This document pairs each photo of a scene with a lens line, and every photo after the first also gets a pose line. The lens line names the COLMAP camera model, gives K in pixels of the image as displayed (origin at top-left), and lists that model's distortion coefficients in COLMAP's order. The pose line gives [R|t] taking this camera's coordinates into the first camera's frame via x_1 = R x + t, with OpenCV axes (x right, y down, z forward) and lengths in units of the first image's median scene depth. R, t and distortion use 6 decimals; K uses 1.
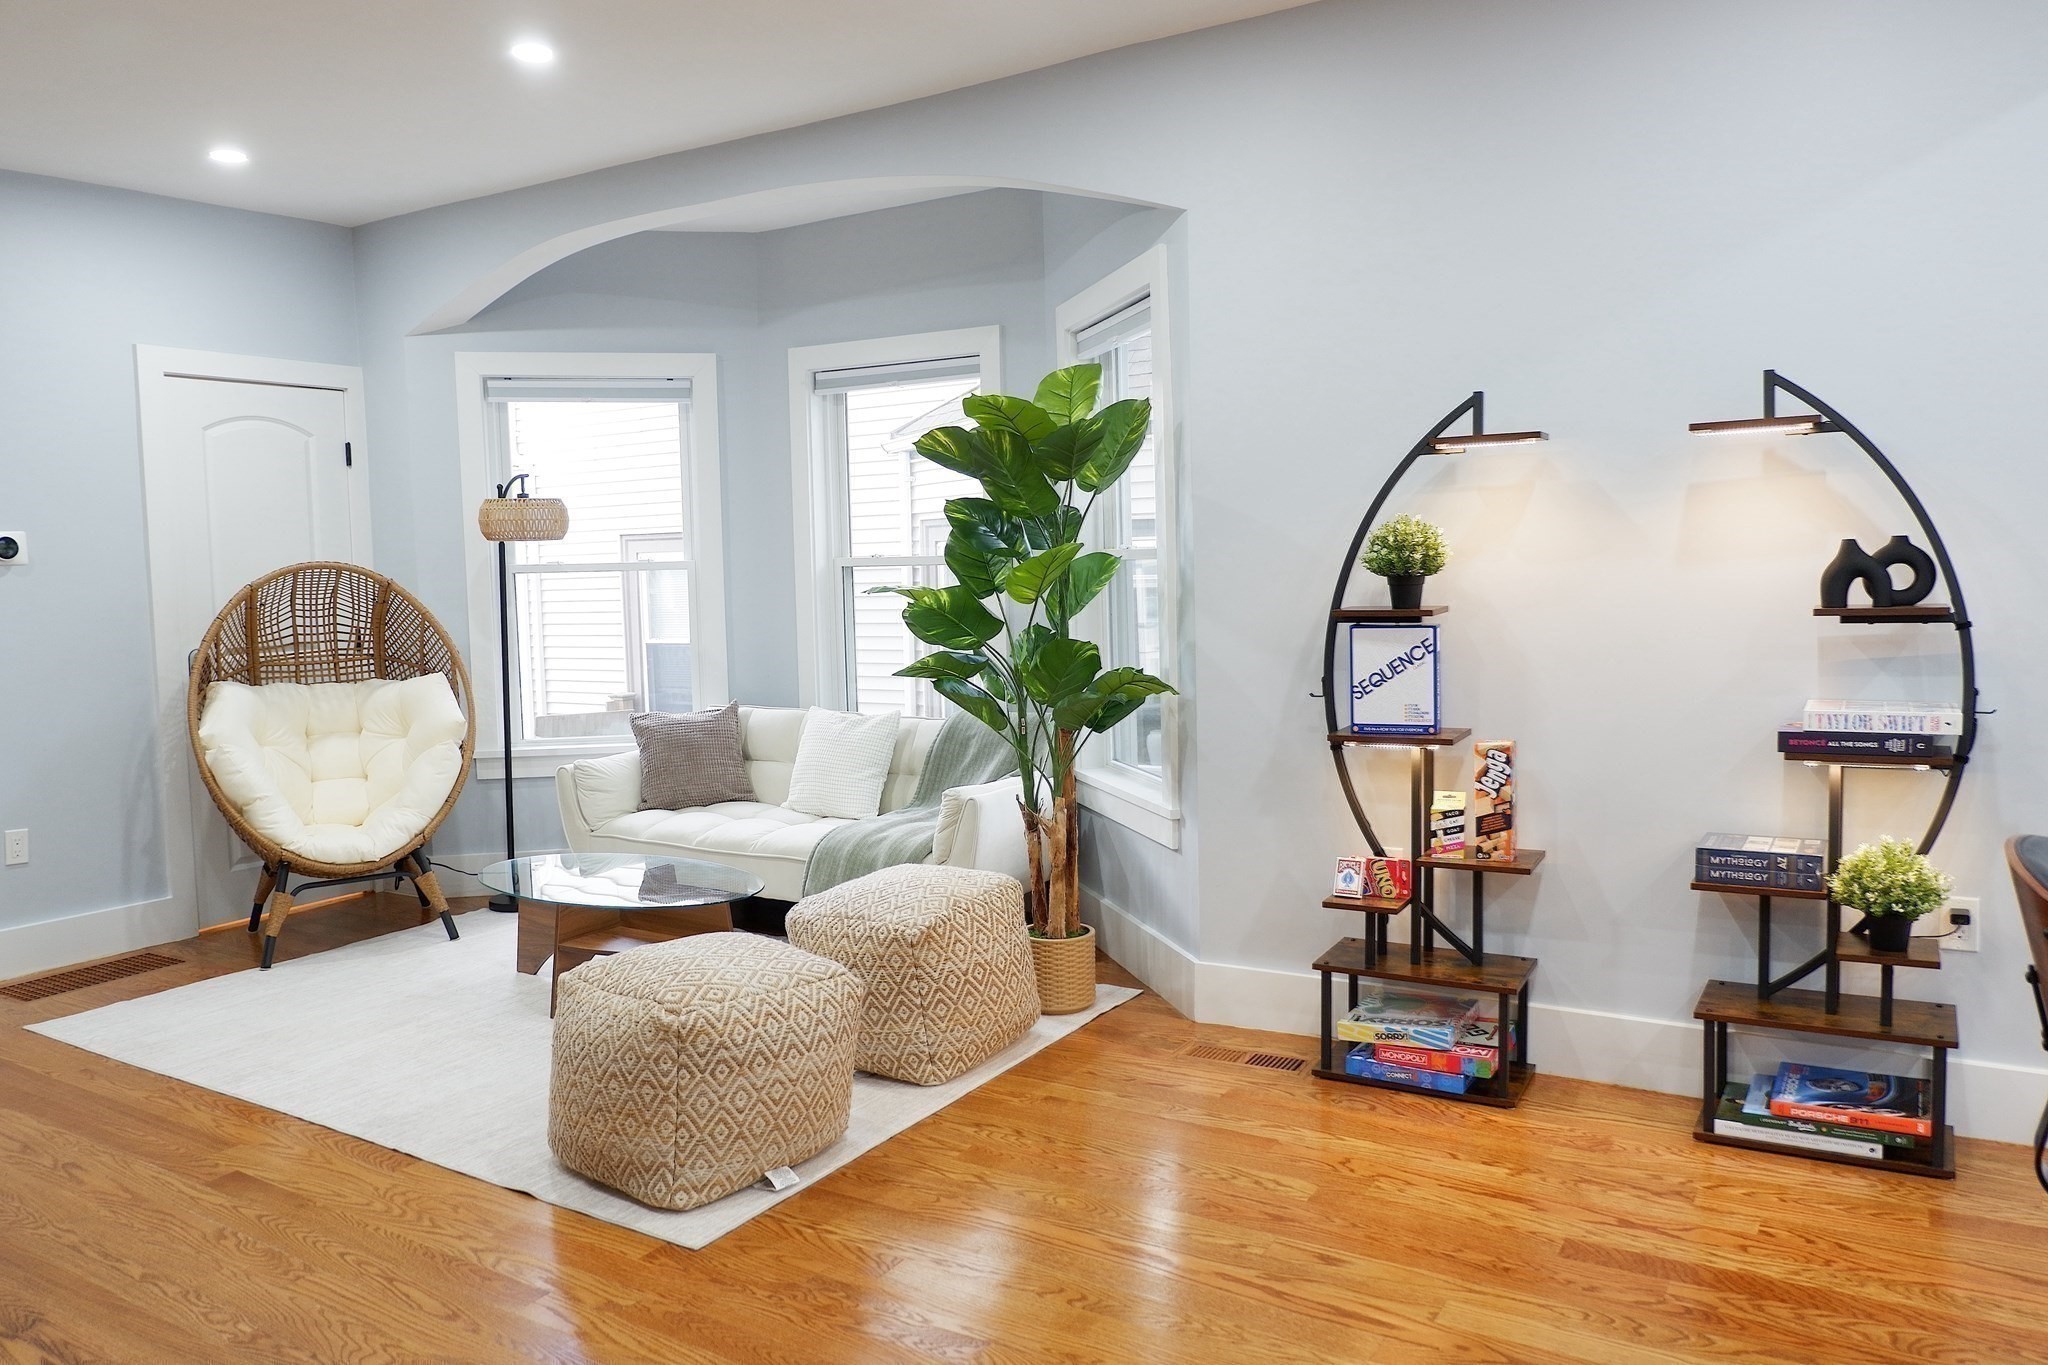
lens RADIAL K [[1473.0, 0, 1024.0], [0, 1473.0, 682.5], [0, 0, 1]] dist [-0.004211, -0.001829]
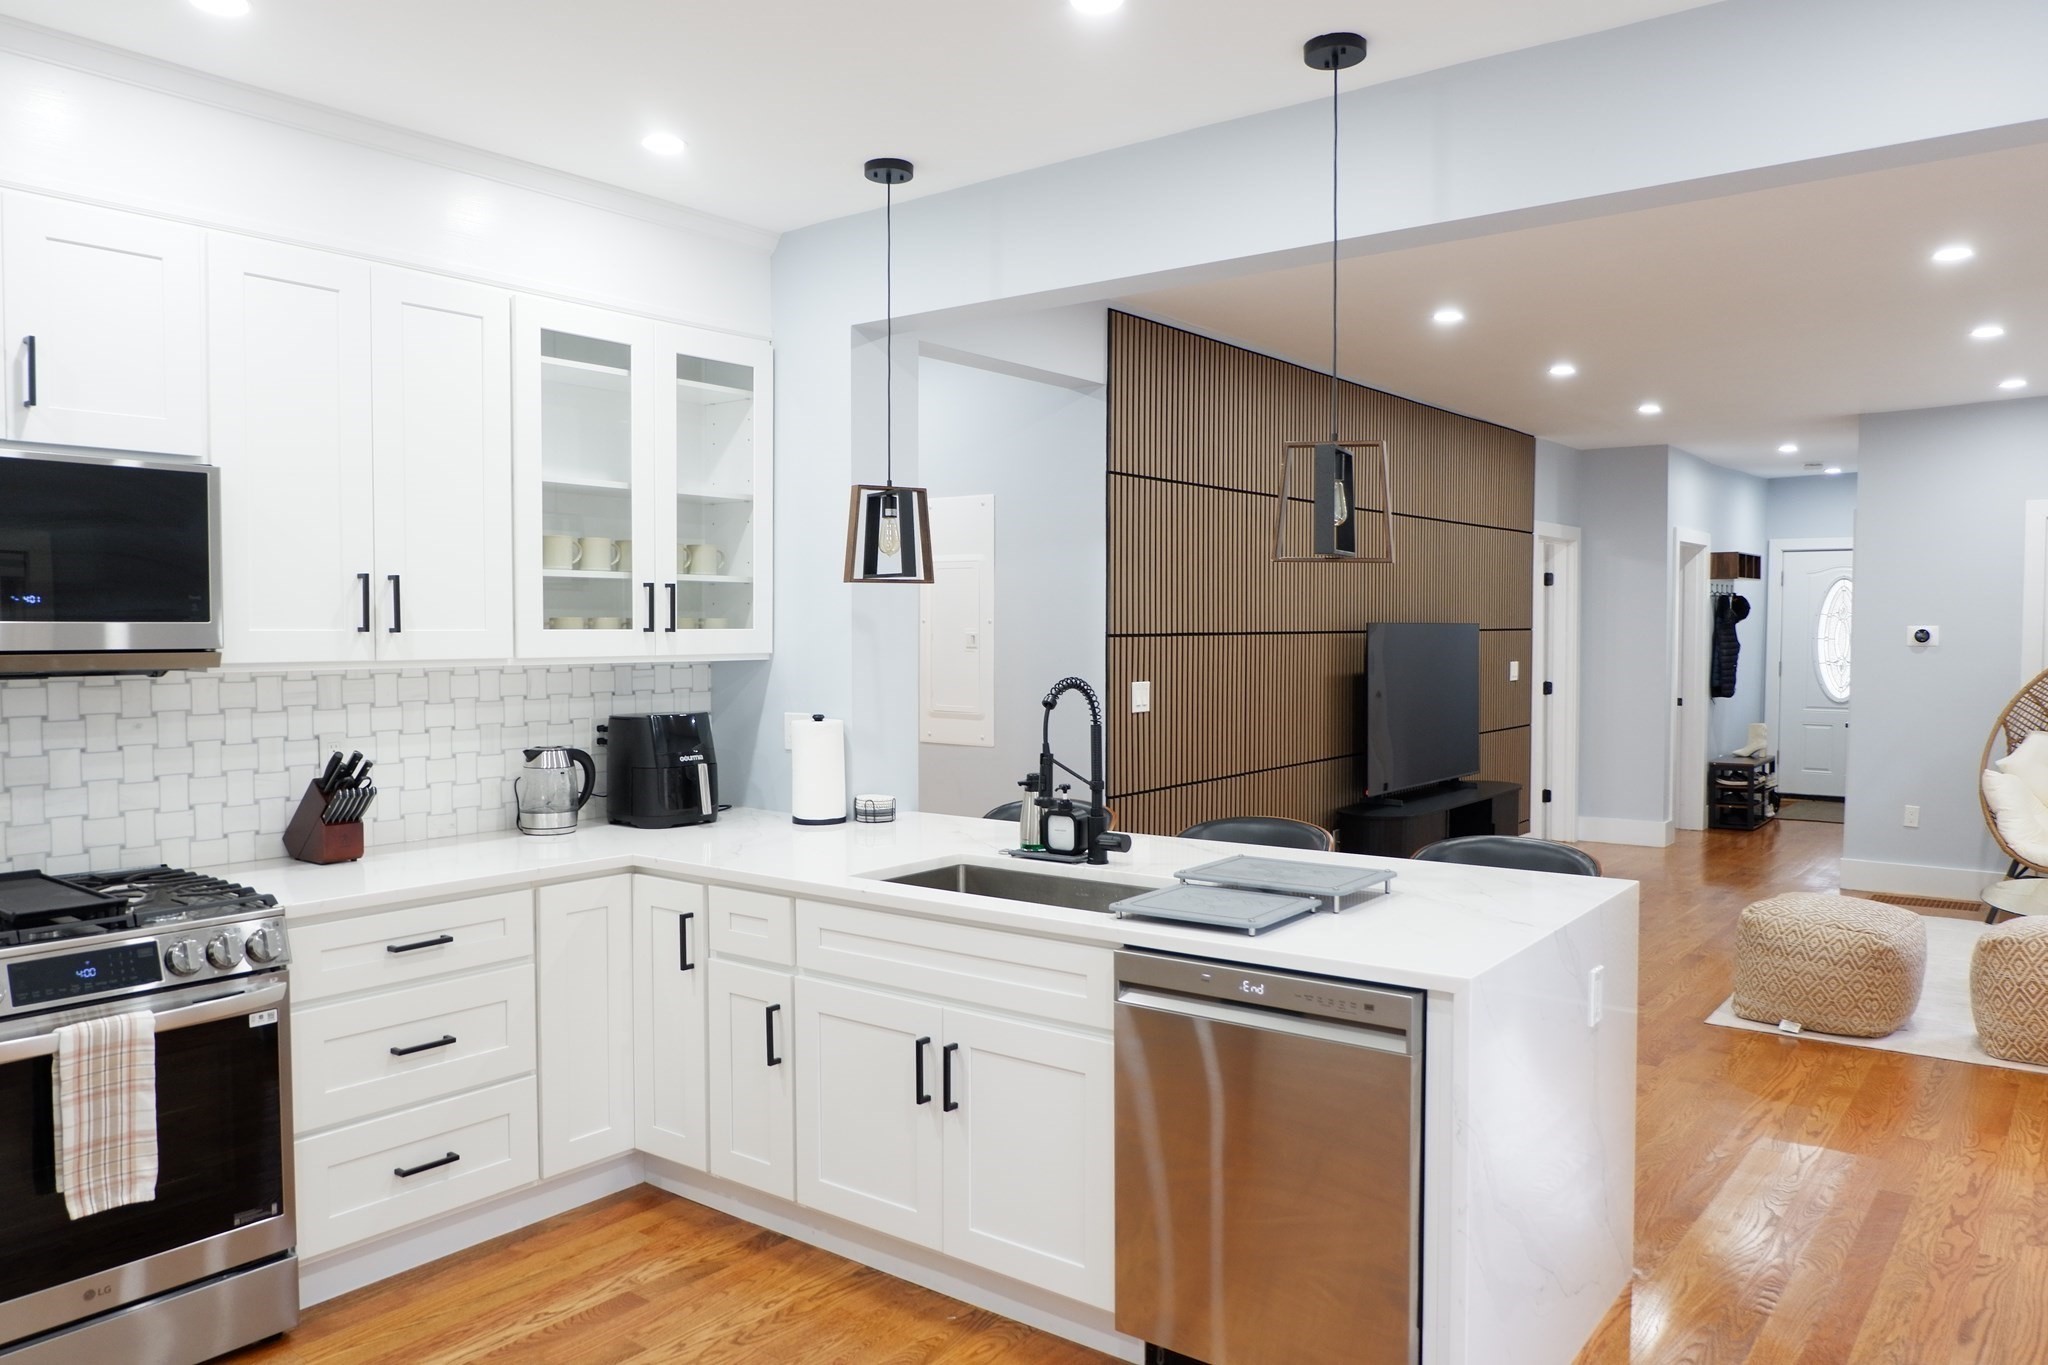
lens RADIAL K [[1473.0, 0, 1024.0], [0, 1473.0, 682.5], [0, 0, 1]] dist [-0.004211, -0.001829]
pose [[-0.112011, 0.062366, -0.991748, 1.433832], [-0.083789, 0.993882, 0.071964, -0.099522], [0.990168, 0.091158, -0.106100, 0.231640]]
